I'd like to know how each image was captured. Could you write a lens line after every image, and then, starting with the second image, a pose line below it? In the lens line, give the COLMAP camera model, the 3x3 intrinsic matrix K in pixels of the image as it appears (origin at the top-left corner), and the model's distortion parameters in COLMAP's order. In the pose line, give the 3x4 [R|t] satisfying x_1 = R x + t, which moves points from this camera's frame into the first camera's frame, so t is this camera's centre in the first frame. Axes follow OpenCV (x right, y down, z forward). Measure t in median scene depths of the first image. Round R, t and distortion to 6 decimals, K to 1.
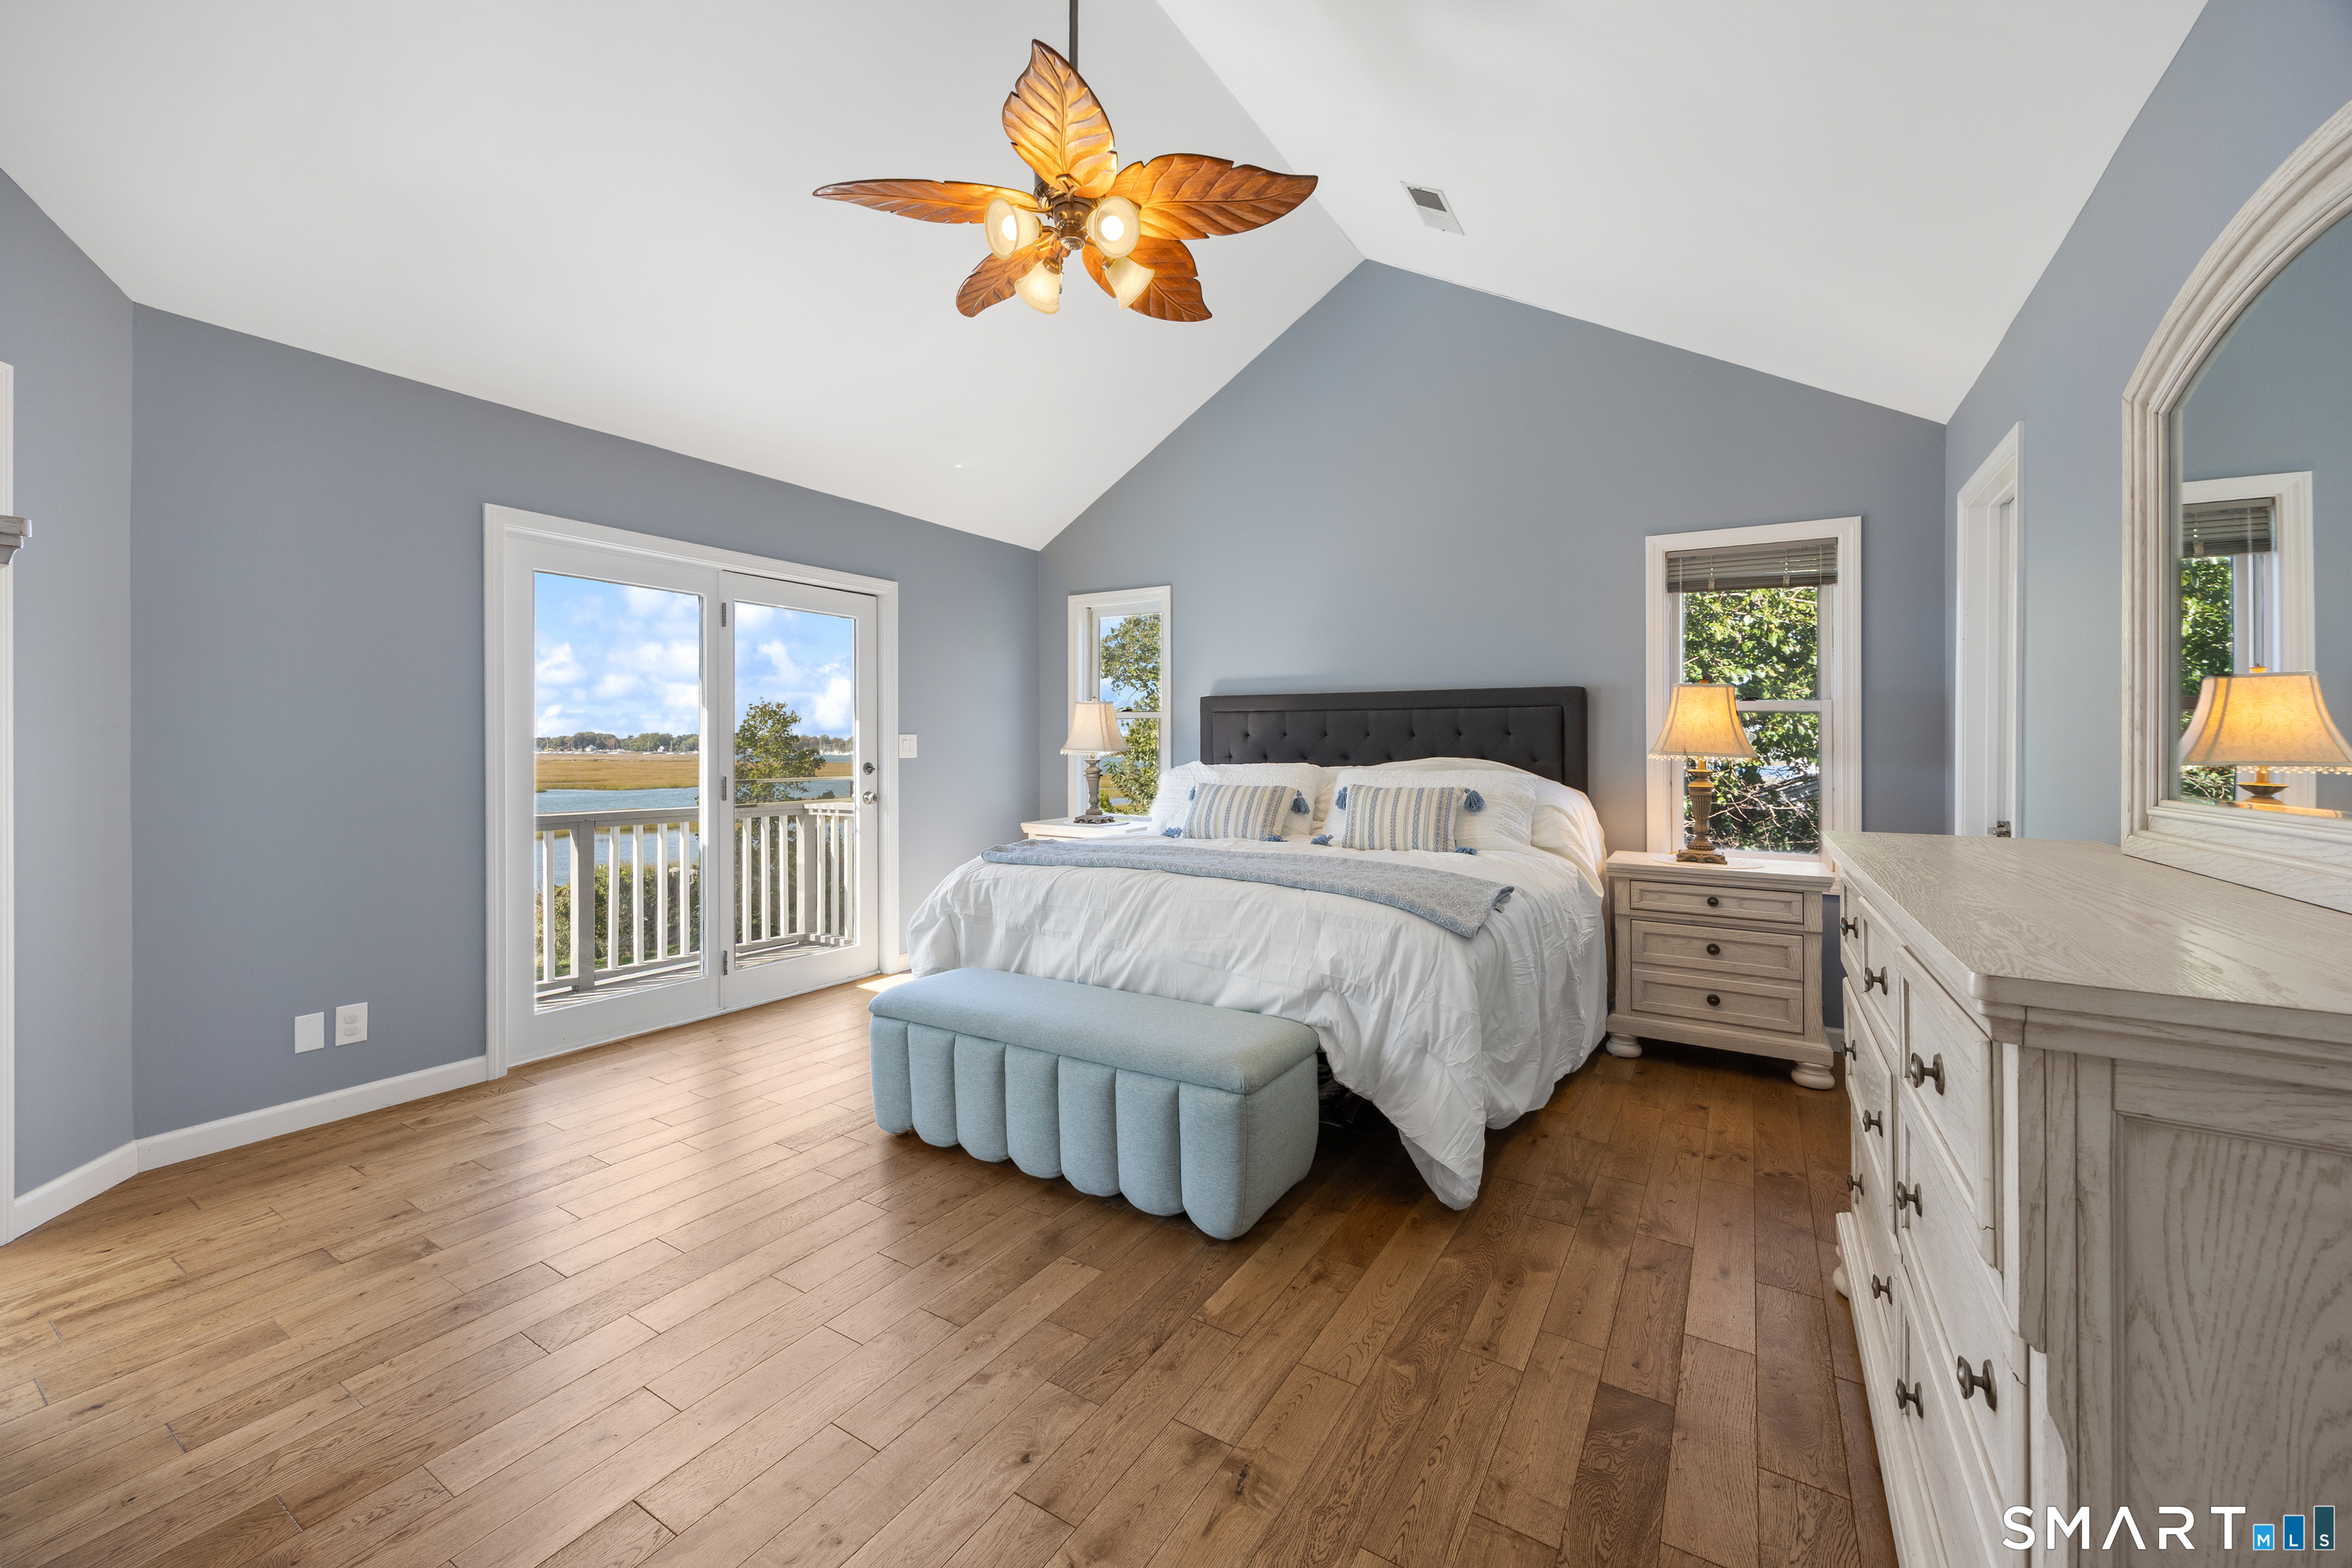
lens RADIAL K [[913.3, 0, 1176.0], [0, 913.3, 784.0], [0, 0, 1]] dist [-0.000396, -0.000042]
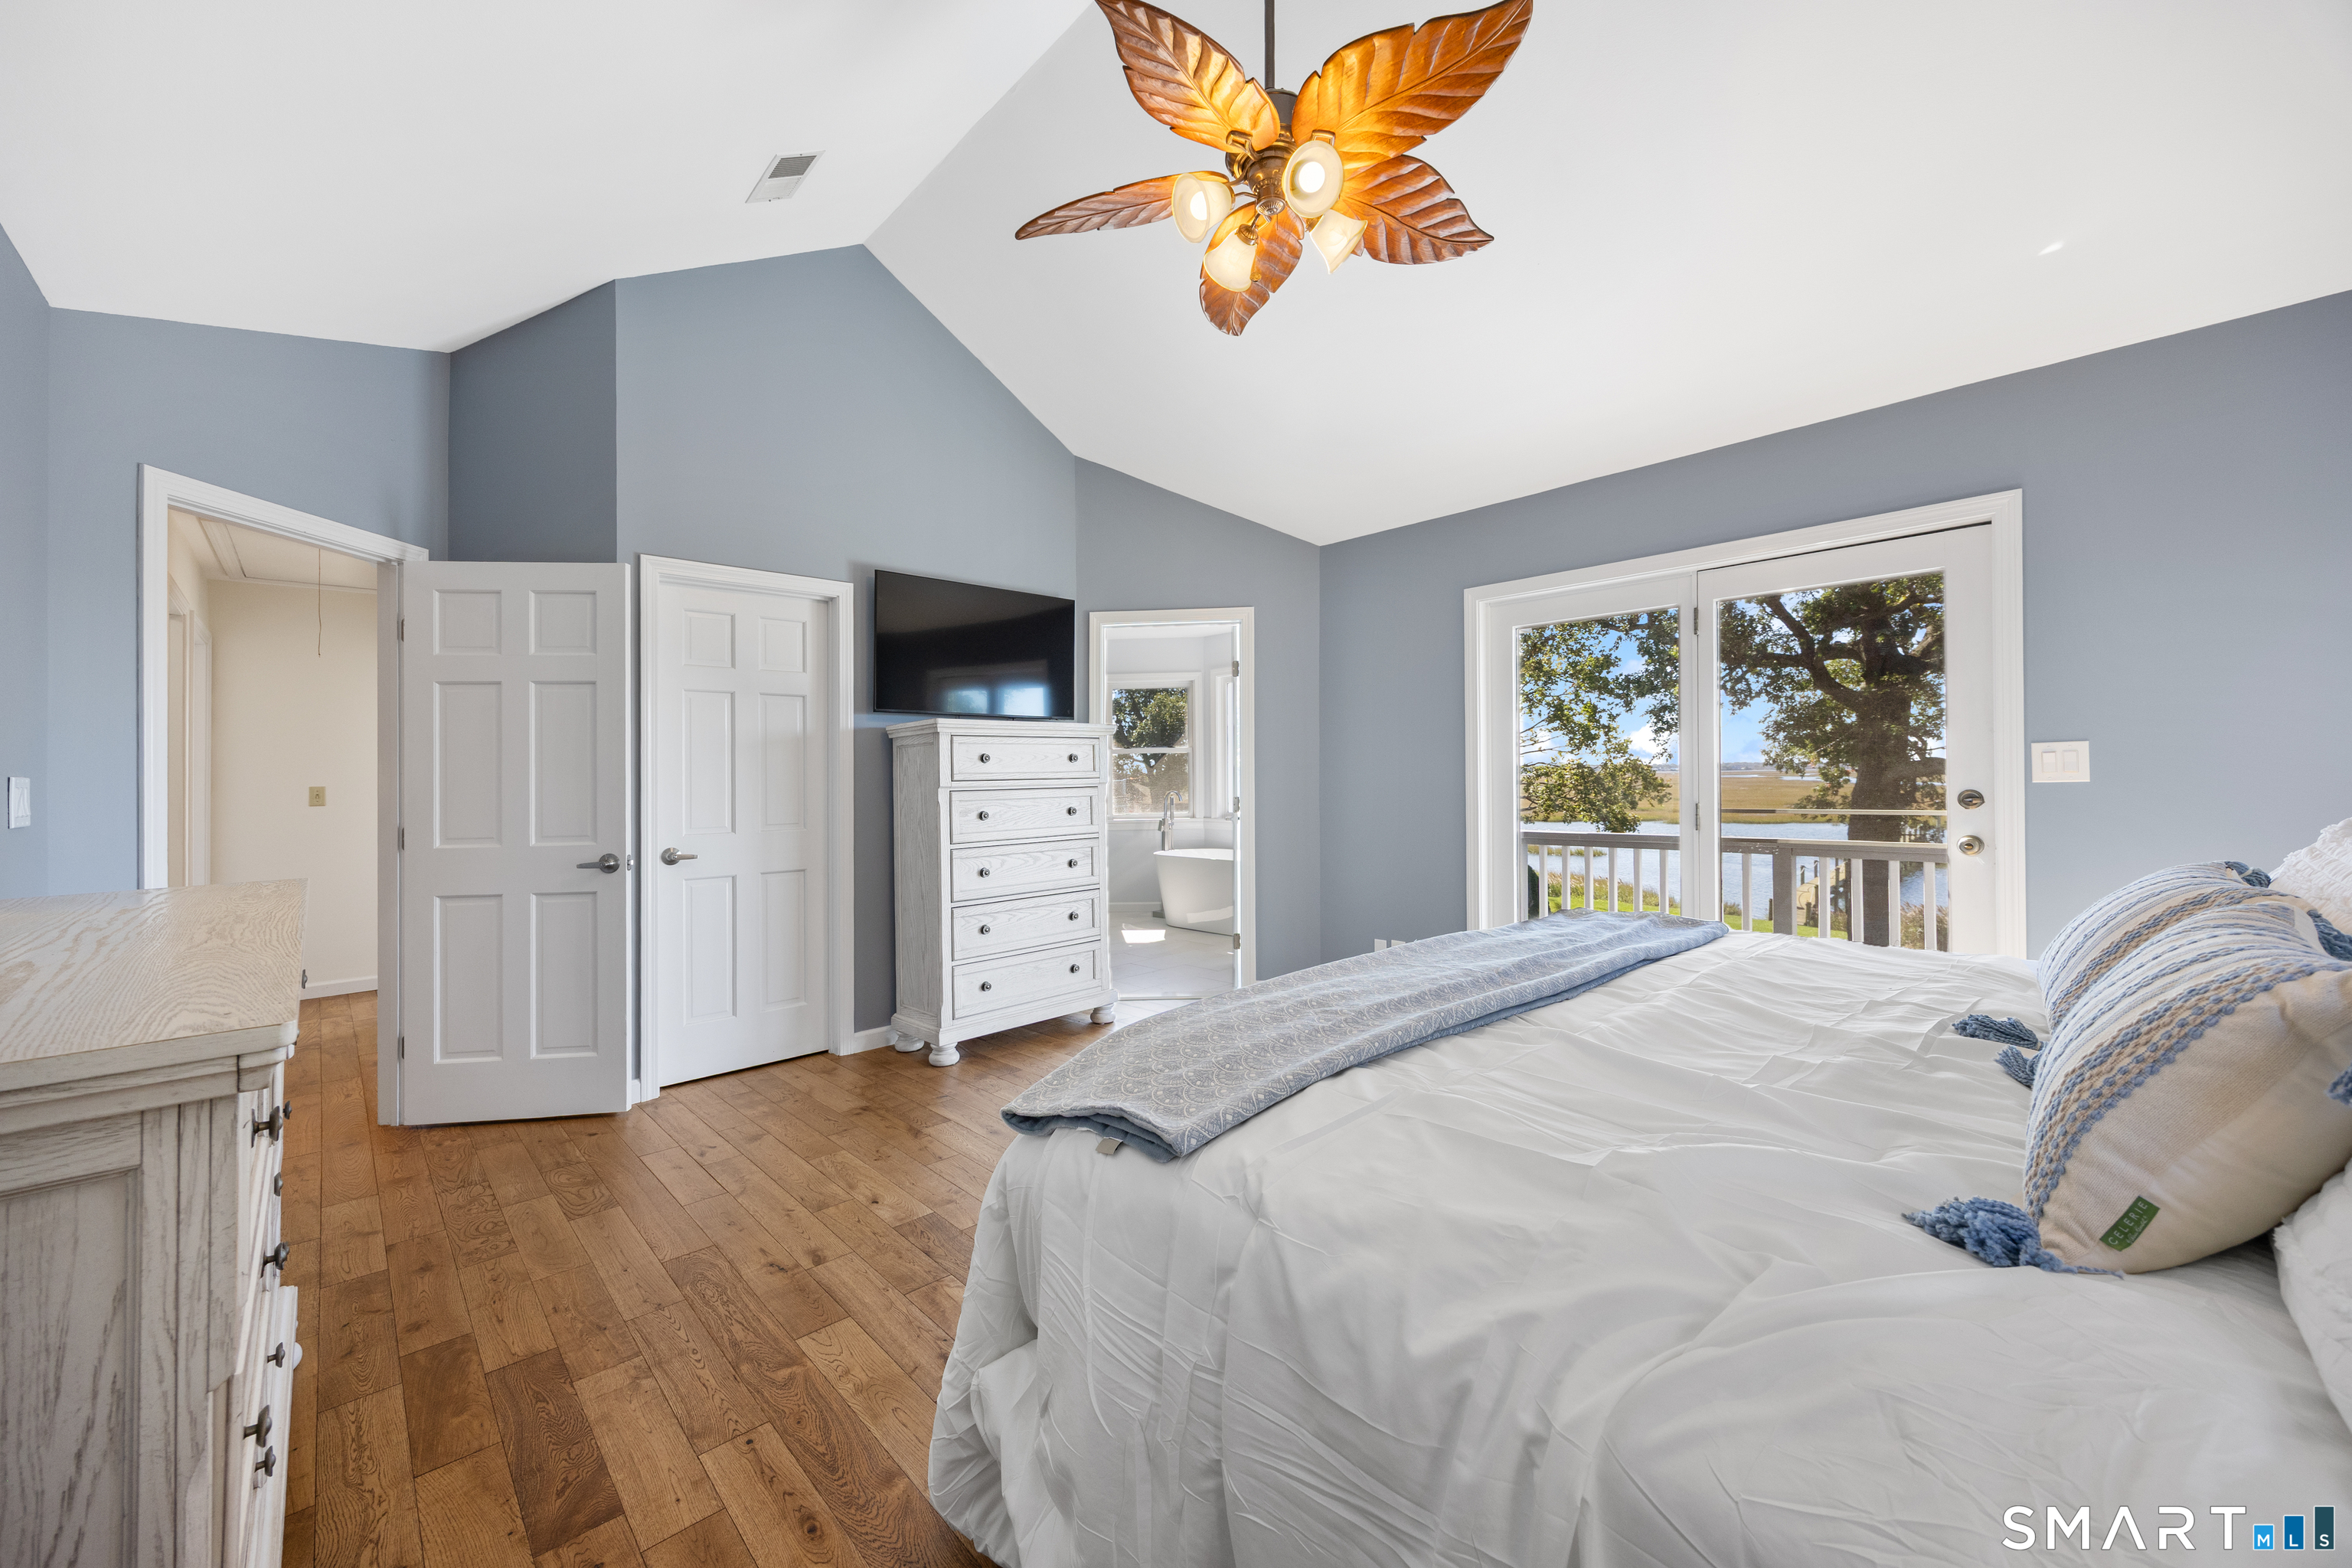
lens RADIAL K [[913.3, 0, 1176.0], [0, 913.3, 784.0], [0, 0, 1]] dist [-0.000396, -0.000042]
pose [[-0.268504, 0.007160, -0.963252, 0.643507], [-0.027139, 0.999519, 0.014995, -0.032242], [0.962896, 0.030168, -0.268181, 0.960783]]
